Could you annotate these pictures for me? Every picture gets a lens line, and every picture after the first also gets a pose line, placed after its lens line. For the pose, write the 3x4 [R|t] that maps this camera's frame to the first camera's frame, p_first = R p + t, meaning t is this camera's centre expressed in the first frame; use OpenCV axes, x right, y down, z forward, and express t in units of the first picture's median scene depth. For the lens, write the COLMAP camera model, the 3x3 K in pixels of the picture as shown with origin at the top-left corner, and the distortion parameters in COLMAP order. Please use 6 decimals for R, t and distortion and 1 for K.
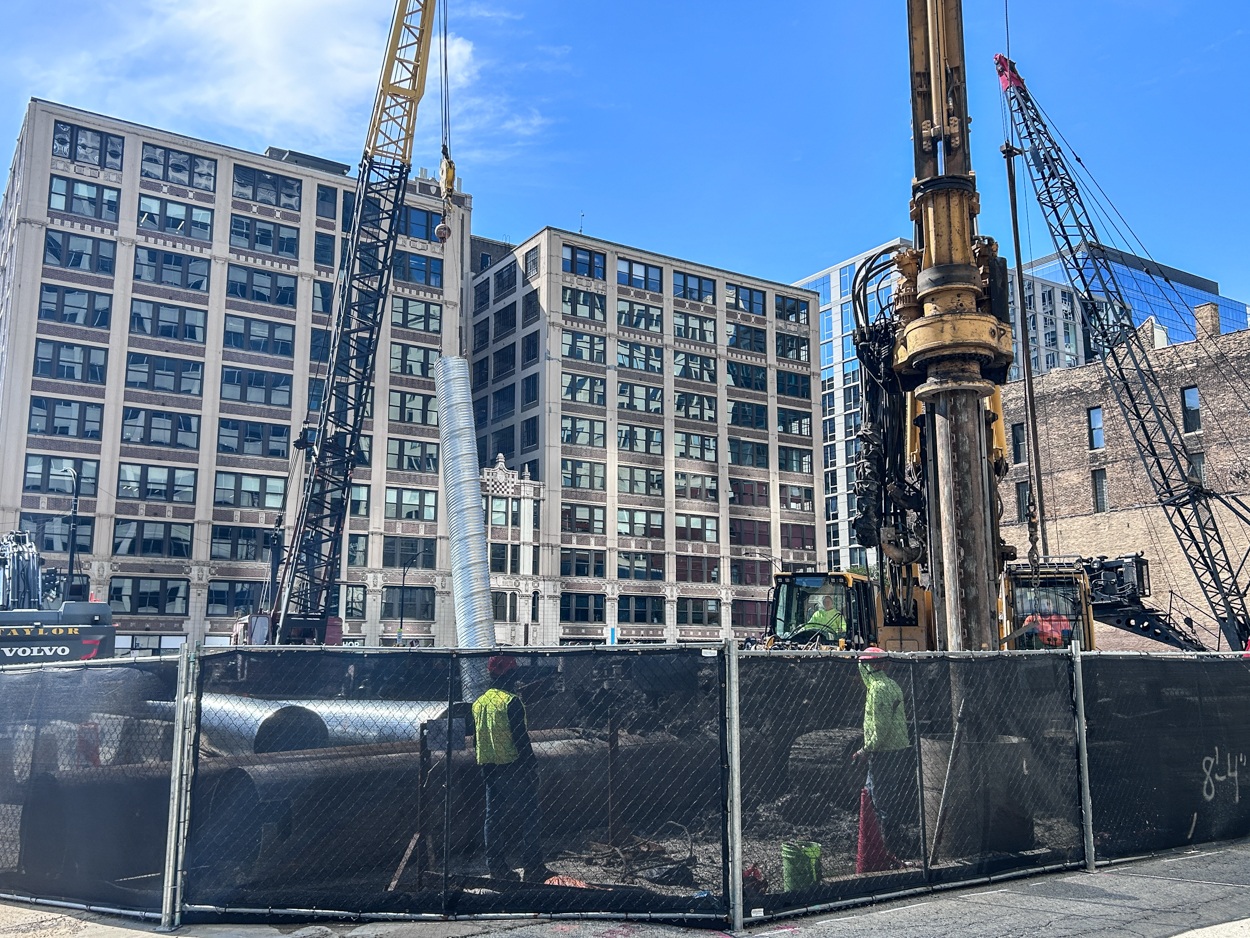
lens RADIAL K [[1076.8, 0, 606.8], [0, 1076.8, 491.7], [0, 0, 1]] dist [0.050983, -0.031326]
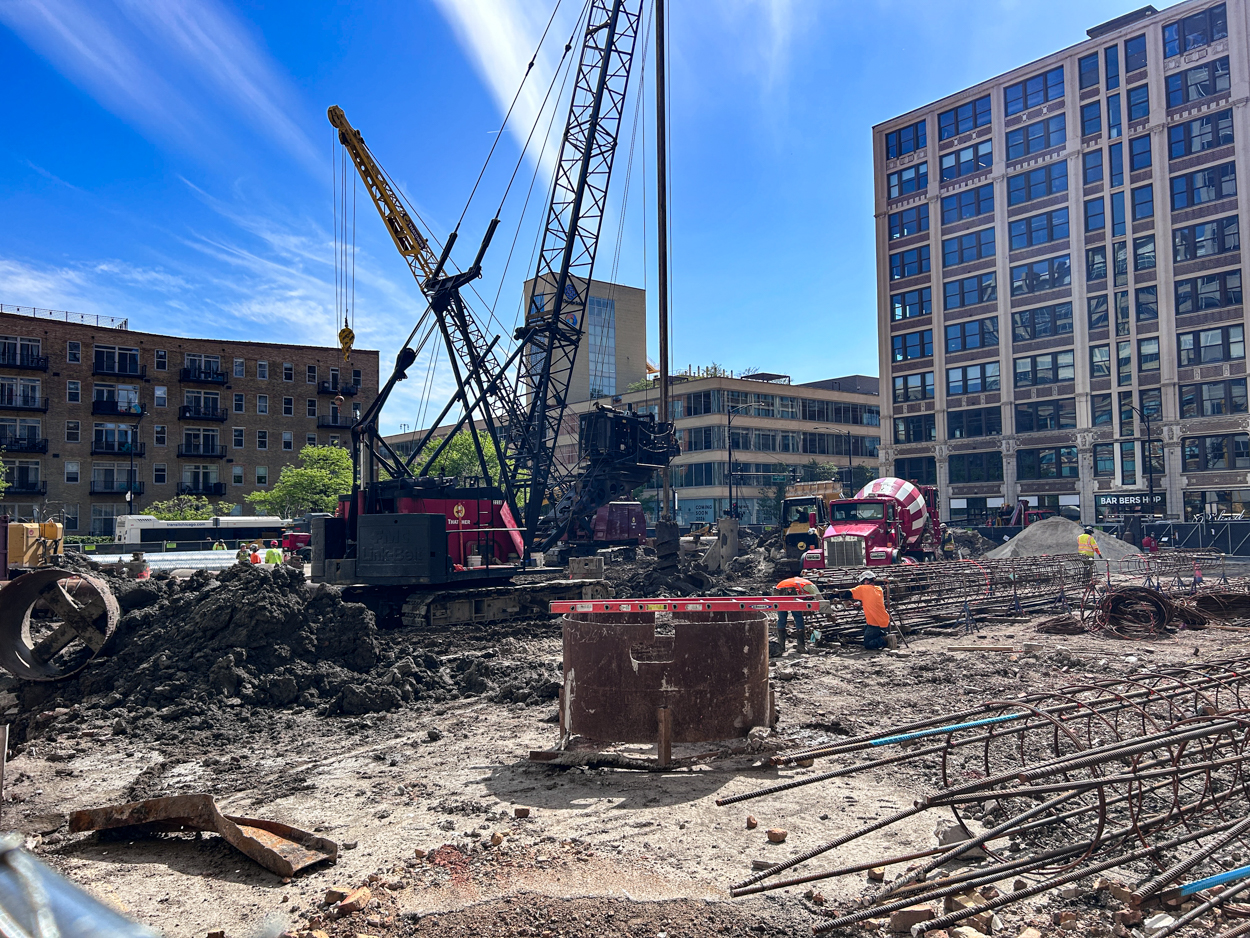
lens RADIAL K [[961.6, 0, 618.7], [0, 961.6, 471.5], [0, 0, 1]] dist [0.053917, -0.042648]
pose [[0.101582, -0.054458, -0.993336, 0.556001], [0.172638, 0.984316, -0.036309, 0.057401], [0.979733, -0.167799, 0.109390, 0.382016]]
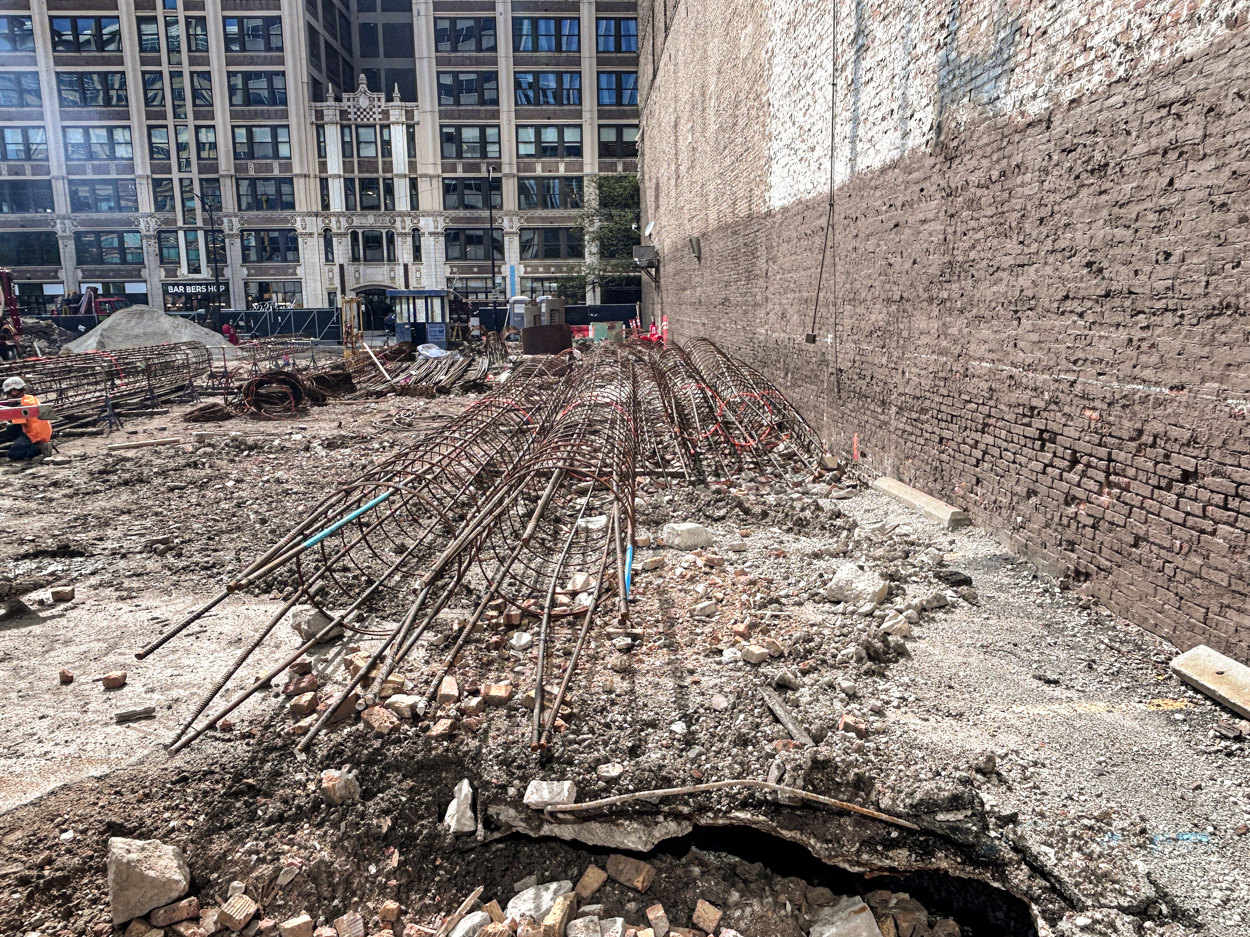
lens RADIAL K [[942.0, 0, 637.4], [0, 942.0, 485.9], [0, 0, 1]] dist [0.005117, -0.024549]
pose [[0.869676, 0.087276, -0.485845, 0.526825], [0.087390, 0.941476, 0.325554, 0.054137], [0.485825, -0.325585, 0.811153, 0.357739]]
